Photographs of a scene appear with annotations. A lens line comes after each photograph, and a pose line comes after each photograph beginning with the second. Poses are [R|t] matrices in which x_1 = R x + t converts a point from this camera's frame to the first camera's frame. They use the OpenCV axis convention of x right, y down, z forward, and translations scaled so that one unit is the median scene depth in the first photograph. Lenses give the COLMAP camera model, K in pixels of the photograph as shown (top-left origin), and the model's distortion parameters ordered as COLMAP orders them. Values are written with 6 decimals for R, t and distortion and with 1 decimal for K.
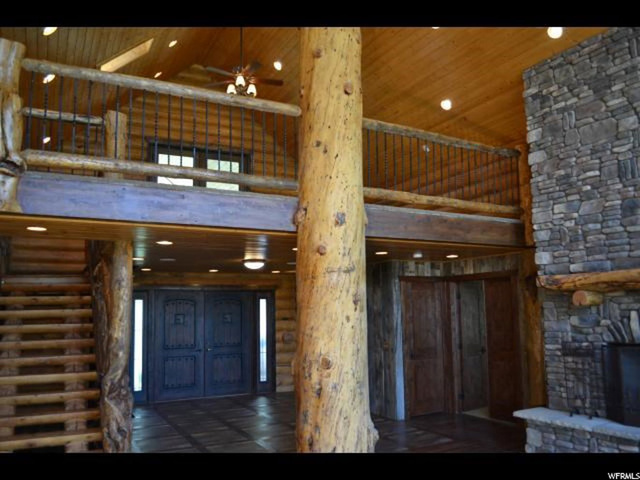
lens RADIAL K [[523.0, 0, 320.0], [0, 523.0, 240.3], [0, 0, 1]] dist [-0.073357, 0.006670]
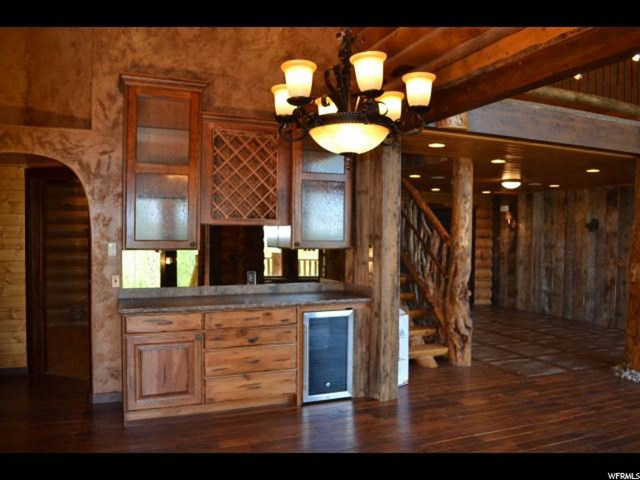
lens RADIAL K [[523.0, 0, 317.6], [0, 523.0, 238.0], [0, 0, 1]] dist [-0.073357, 0.006670]
pose [[0.995061, 0.033535, -0.093424, -0.413940], [-0.019932, 0.989535, 0.142907, 0.012298], [0.097239, -0.140339, 0.985317, -0.093030]]
